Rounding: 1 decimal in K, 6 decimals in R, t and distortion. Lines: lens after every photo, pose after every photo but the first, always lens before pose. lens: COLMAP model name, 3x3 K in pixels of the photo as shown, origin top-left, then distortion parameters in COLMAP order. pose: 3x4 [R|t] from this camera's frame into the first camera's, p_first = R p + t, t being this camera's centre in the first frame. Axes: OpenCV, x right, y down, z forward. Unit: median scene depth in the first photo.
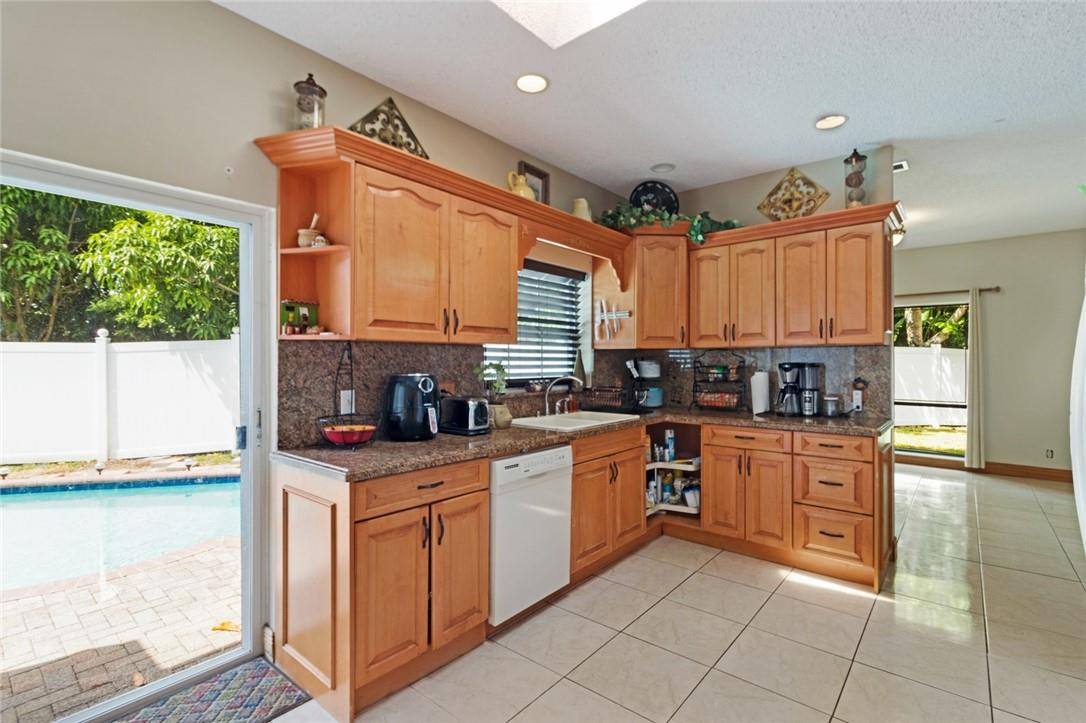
lens RADIAL K [[507.9, 0, 542.4], [0, 507.9, 361.2], [0, 0, 1]] dist [0.002022, 0.001746]
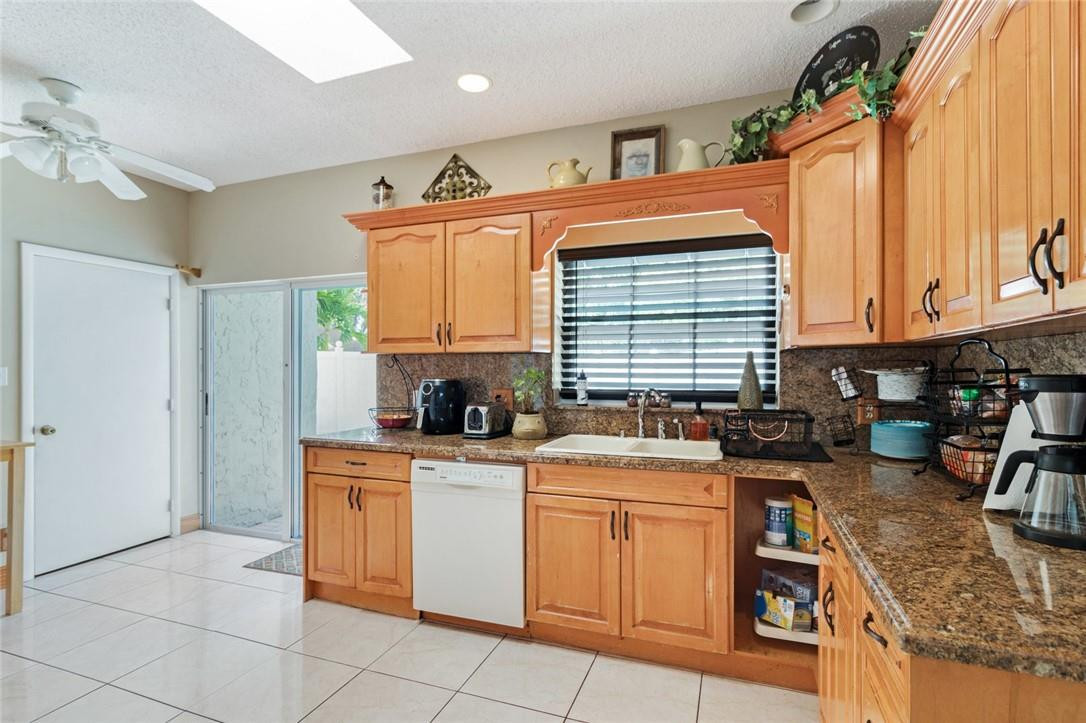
lens RADIAL K [[507.9, 0, 553.5], [0, 507.9, 366.9], [0, 0, 1]] dist [0.002022, 0.001746]
pose [[0.345325, -0.002725, -0.938479, 0.922375], [-0.000903, 0.999994, -0.003236, -0.000670], [0.938483, 0.001965, 0.345321, 0.791907]]
